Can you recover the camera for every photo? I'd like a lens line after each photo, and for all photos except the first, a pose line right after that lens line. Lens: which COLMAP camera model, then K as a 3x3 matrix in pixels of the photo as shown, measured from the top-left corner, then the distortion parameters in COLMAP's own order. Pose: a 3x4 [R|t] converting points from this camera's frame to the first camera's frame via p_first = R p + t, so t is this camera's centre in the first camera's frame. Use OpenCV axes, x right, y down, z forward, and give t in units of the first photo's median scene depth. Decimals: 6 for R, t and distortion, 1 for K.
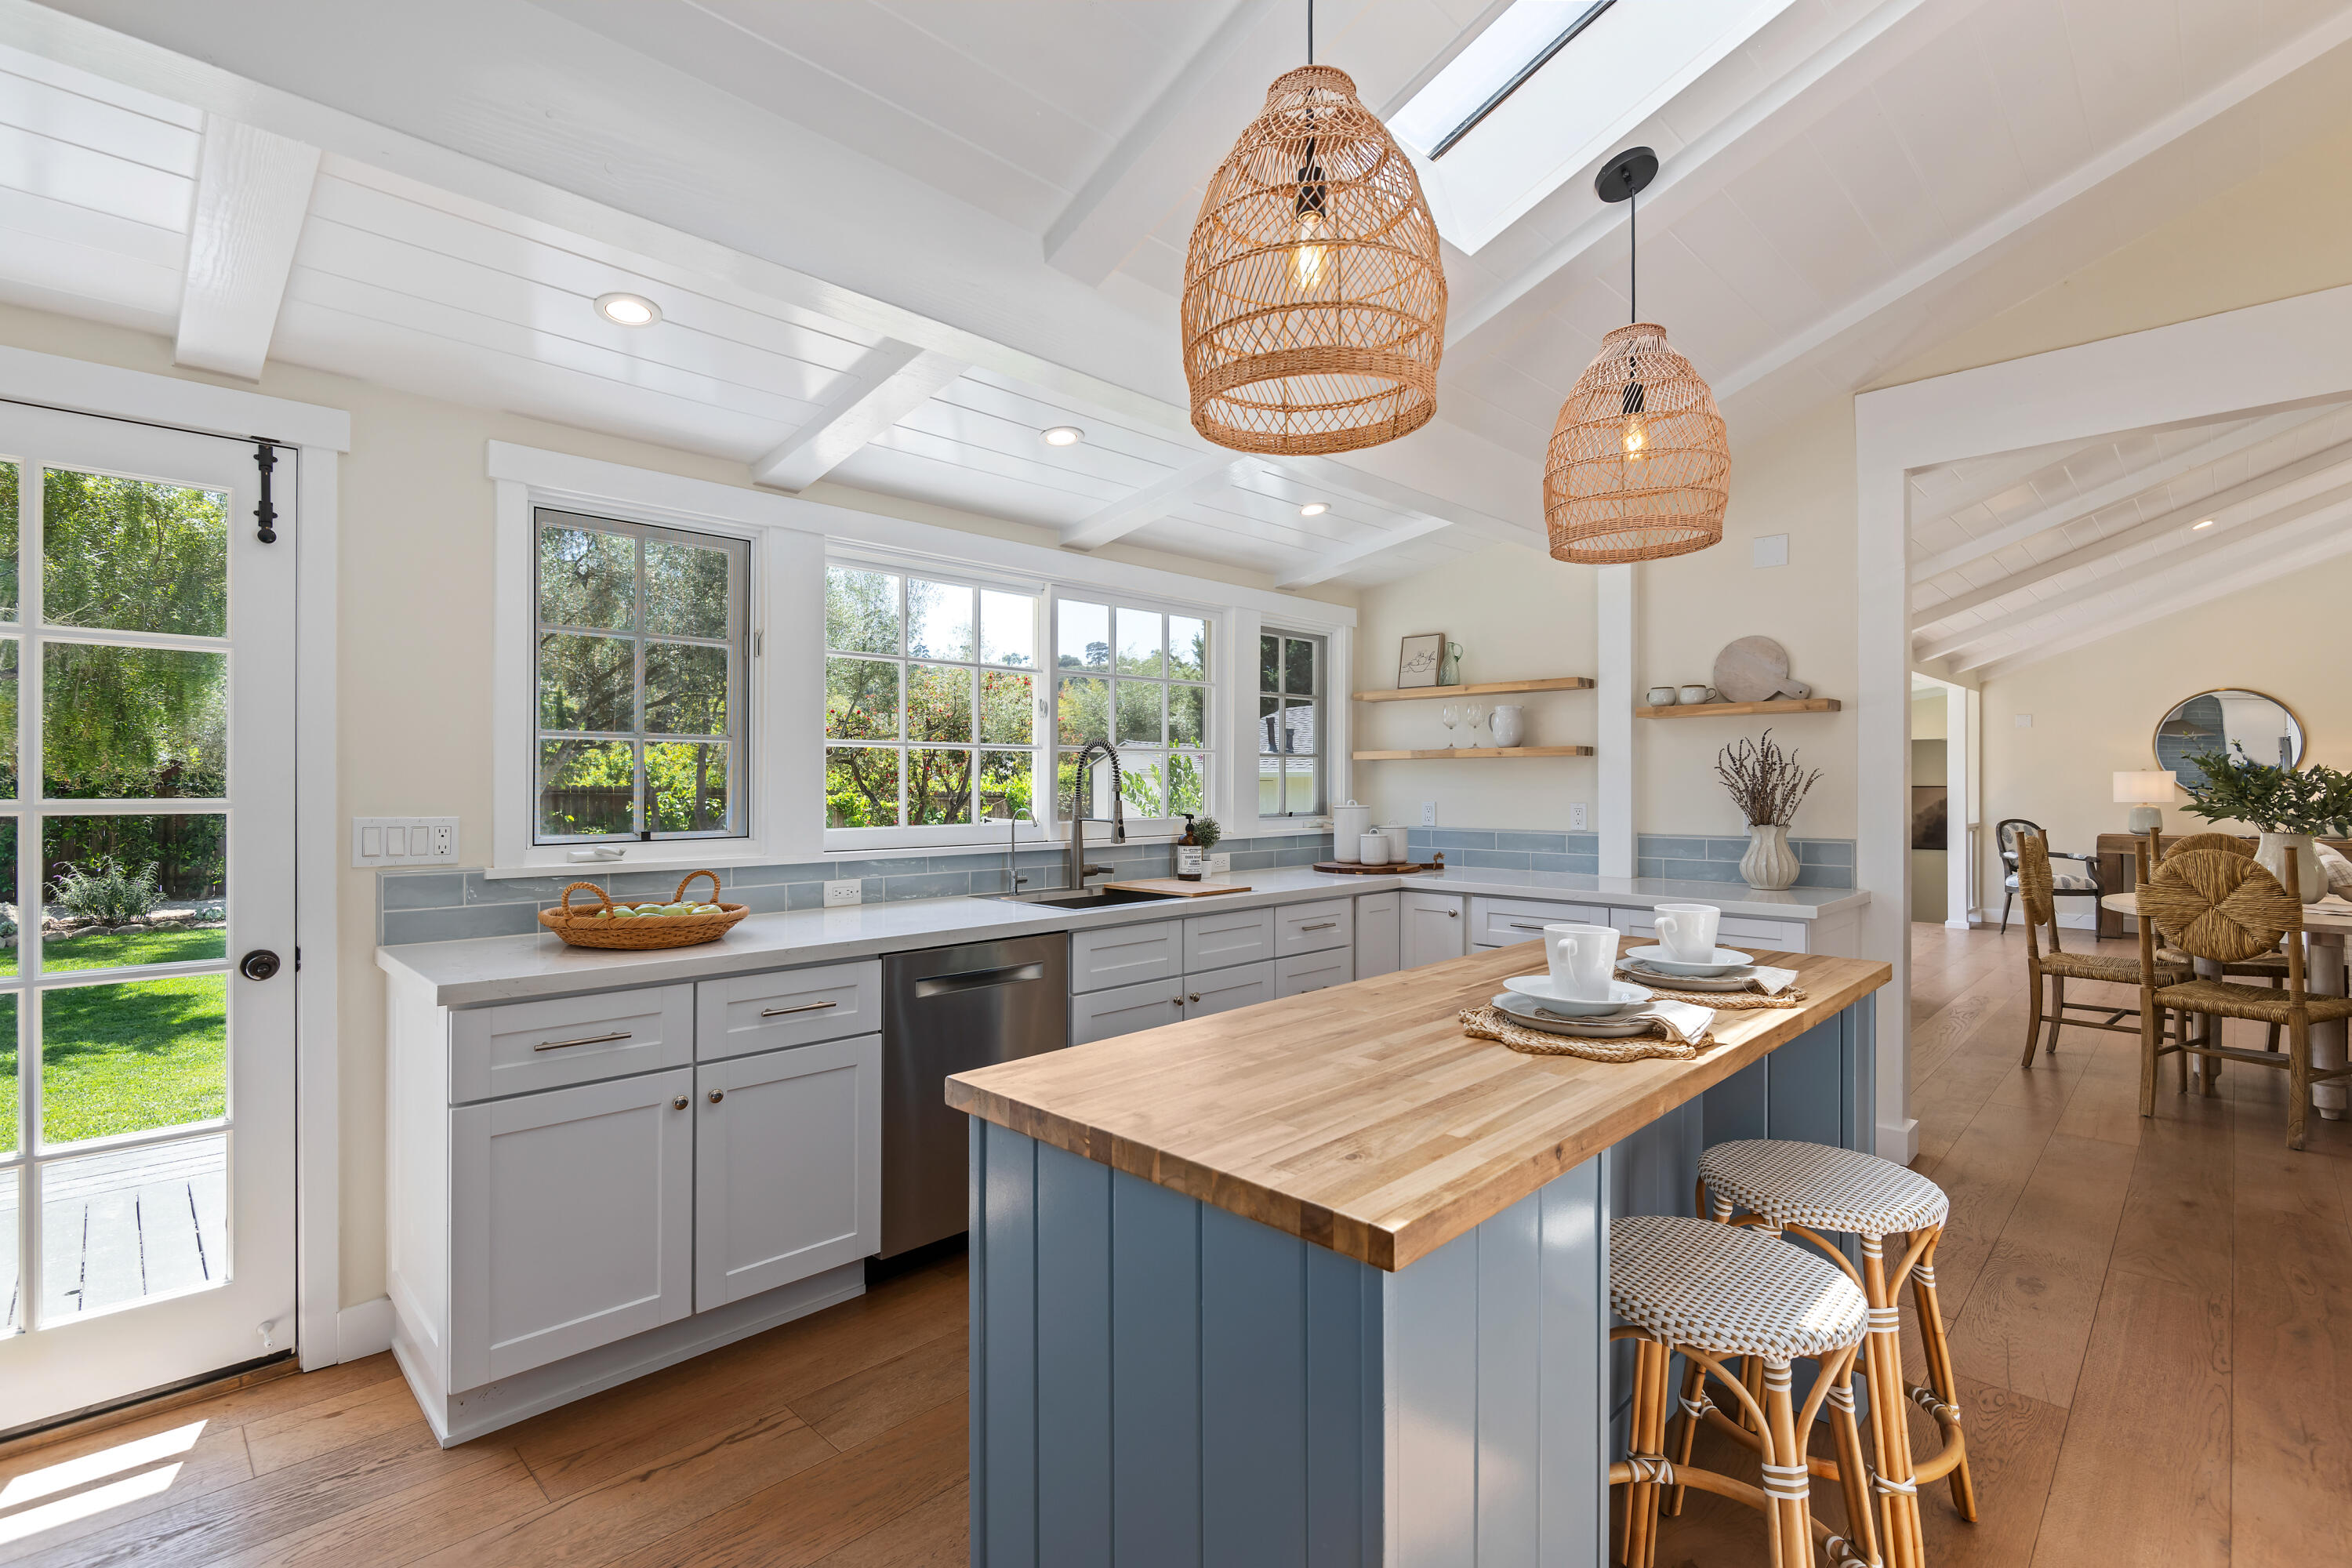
lens RADIAL K [[1087.4, 0, 1177.5], [0, 1087.4, 785.4], [0, 0, 1]] dist [-0.001885, -0.000202]
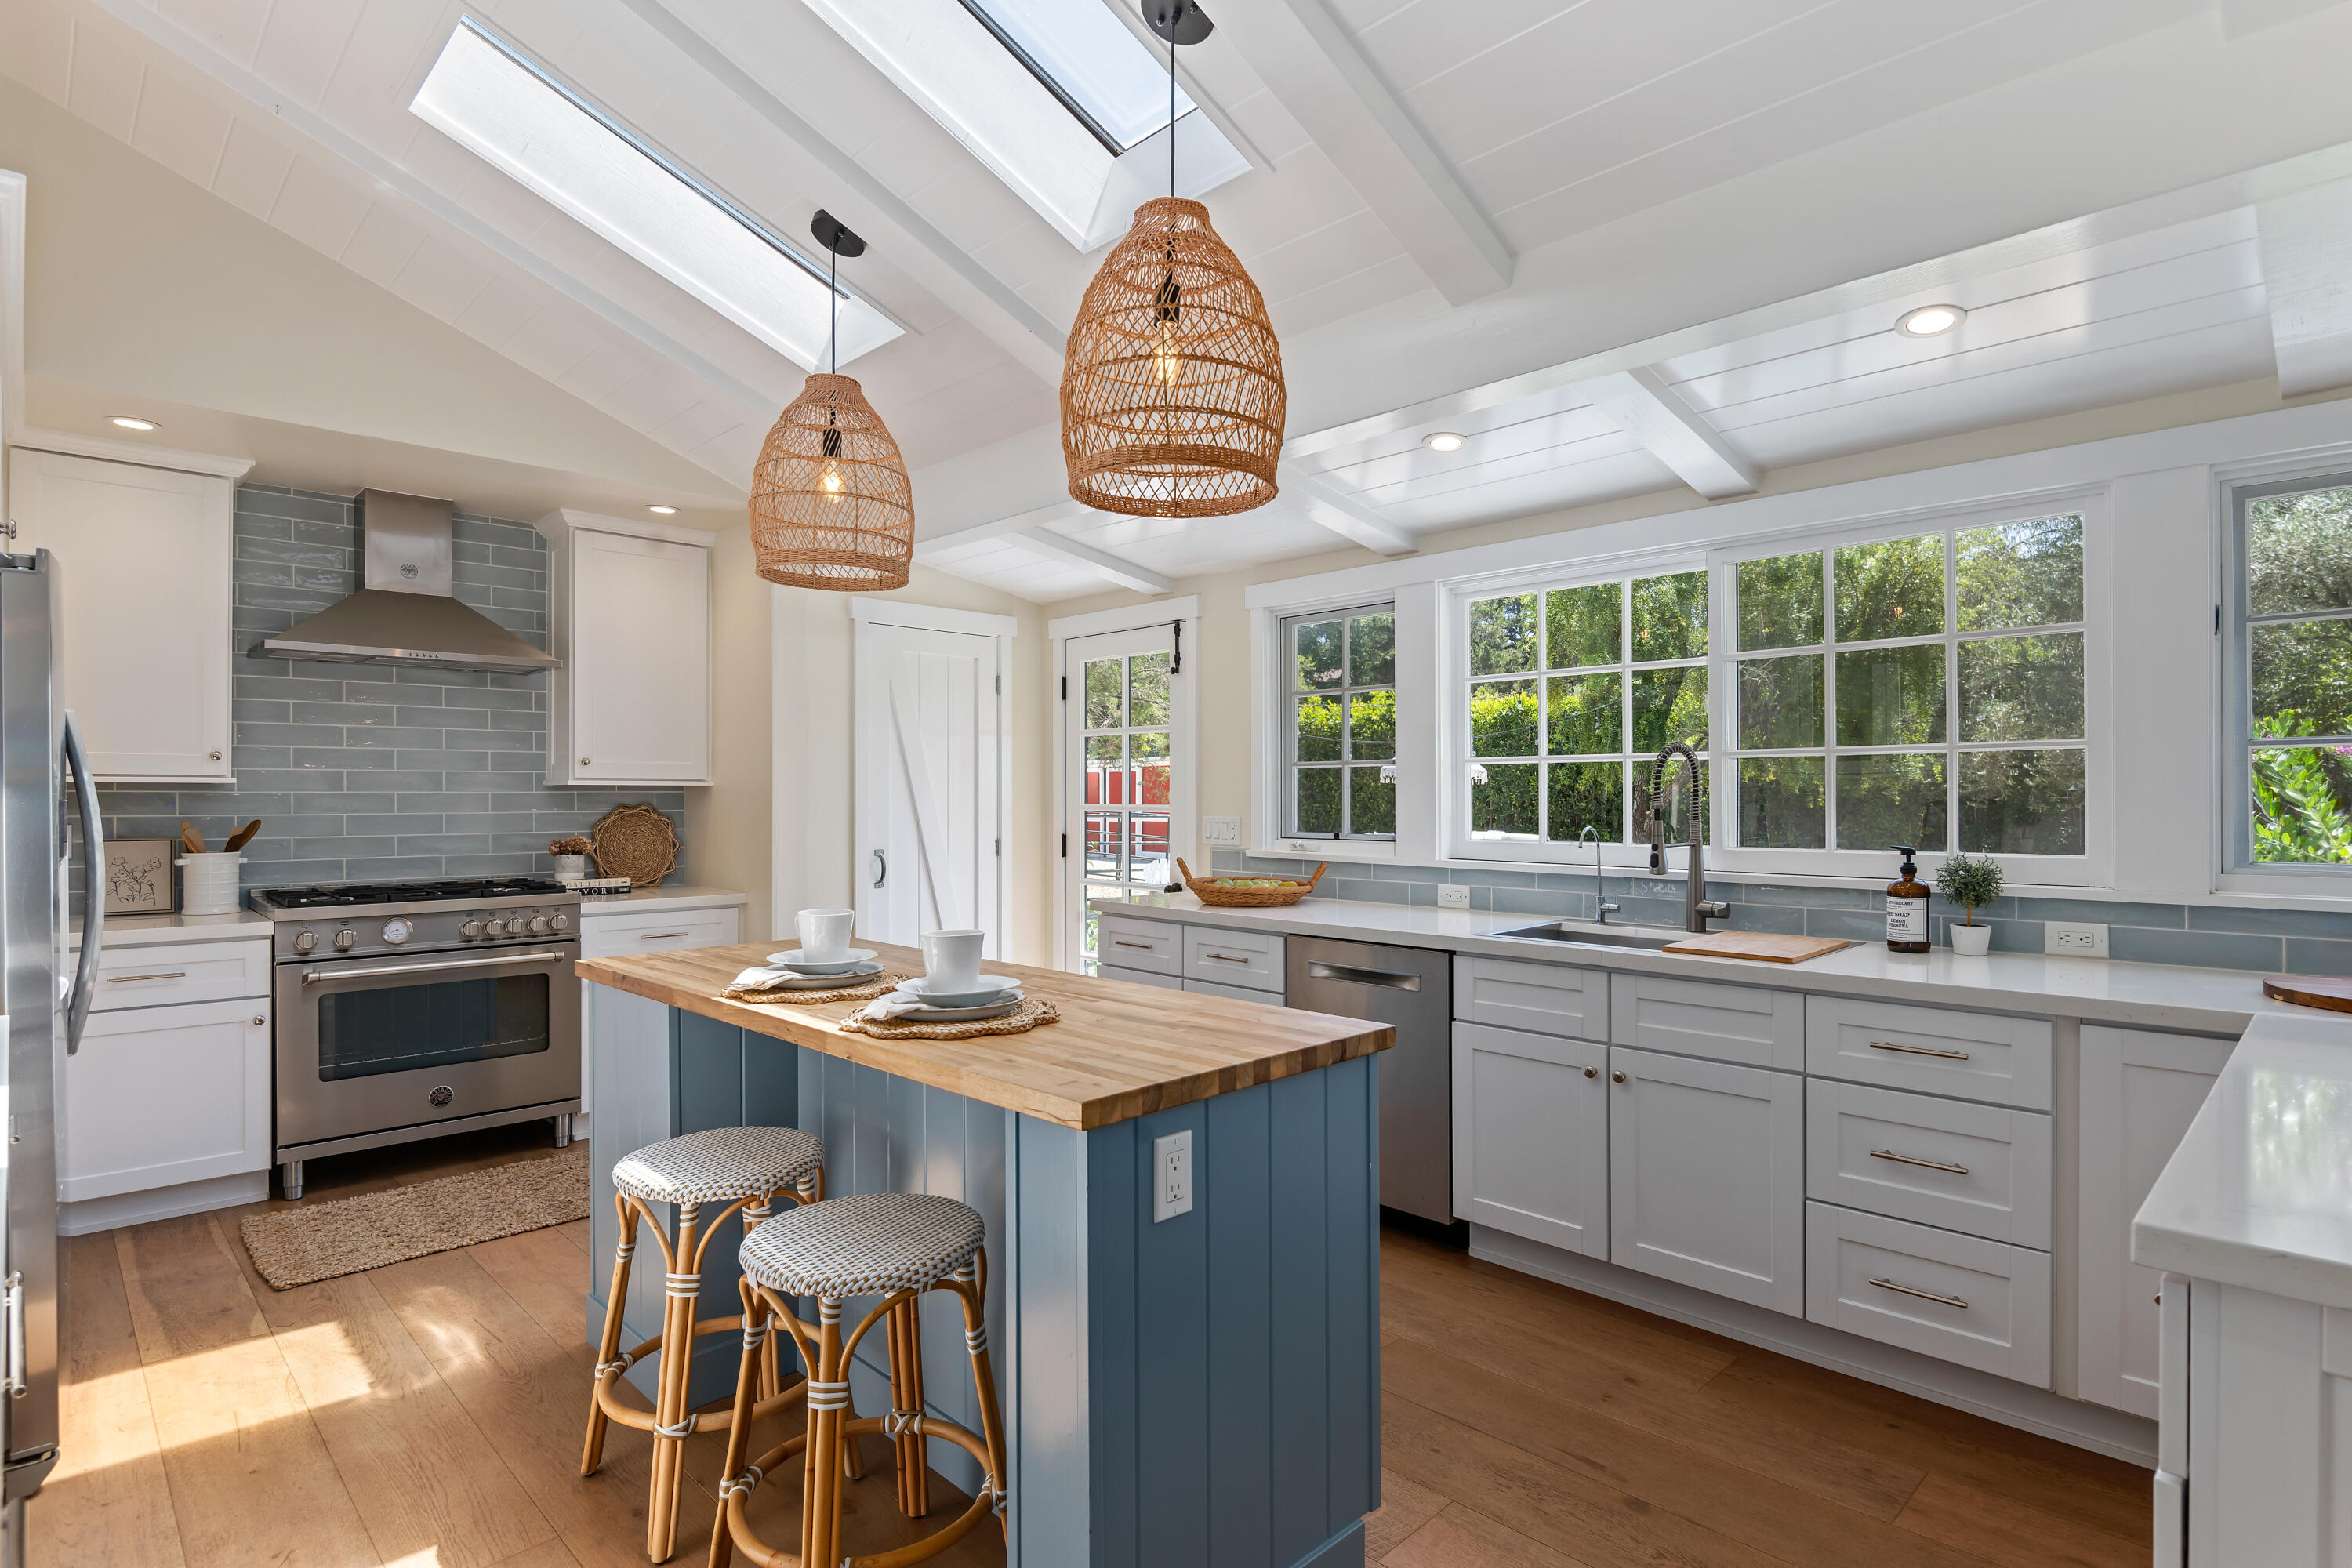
lens RADIAL K [[1199.0, 0, 1177.4], [0, 1199.0, 787.6], [0, 0, 1]] dist [-0.001079, 0.000001]
pose [[-0.008329, 0.004922, -0.999953, 0.930275], [0.007456, 0.999960, 0.004860, -0.021853], [0.999938, -0.007415, -0.008365, 0.723588]]
